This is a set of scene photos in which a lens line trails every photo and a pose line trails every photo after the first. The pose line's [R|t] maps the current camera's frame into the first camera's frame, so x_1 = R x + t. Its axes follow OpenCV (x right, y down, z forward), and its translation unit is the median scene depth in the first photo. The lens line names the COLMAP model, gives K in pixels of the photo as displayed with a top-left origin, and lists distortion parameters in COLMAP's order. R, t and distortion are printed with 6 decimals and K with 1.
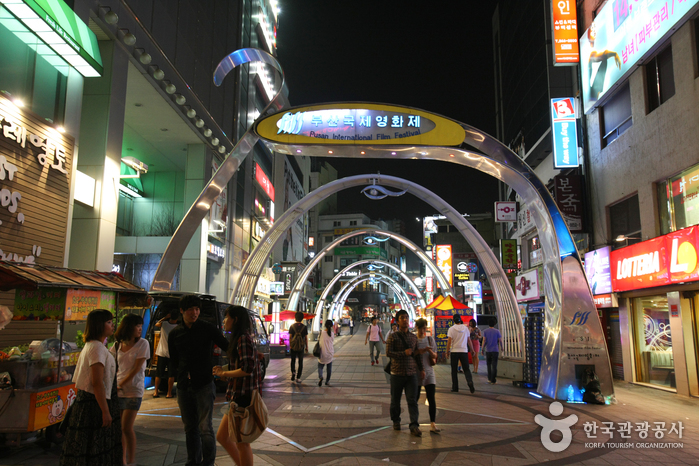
lens RADIAL K [[583.4, 0, 349.5], [0, 583.4, 233.0], [0, 0, 1]] dist [-0.000050, 0.001021]
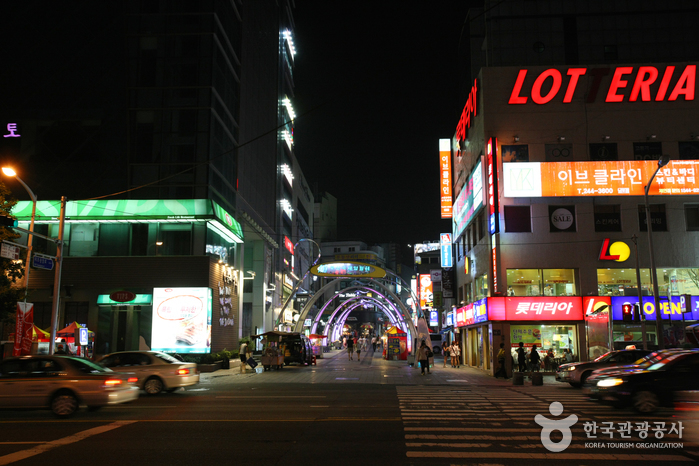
lens RADIAL K [[709.3, 0, 349.5], [0, 709.3, 233.0], [0, 0, 1]] dist [-0.002805, -0.000608]
pose [[0.999937, -0.011125, -0.001761, 0.014256], [0.011136, 0.999919, 0.006147, -0.165736], [0.001692, -0.006166, 0.999980, -1.033770]]
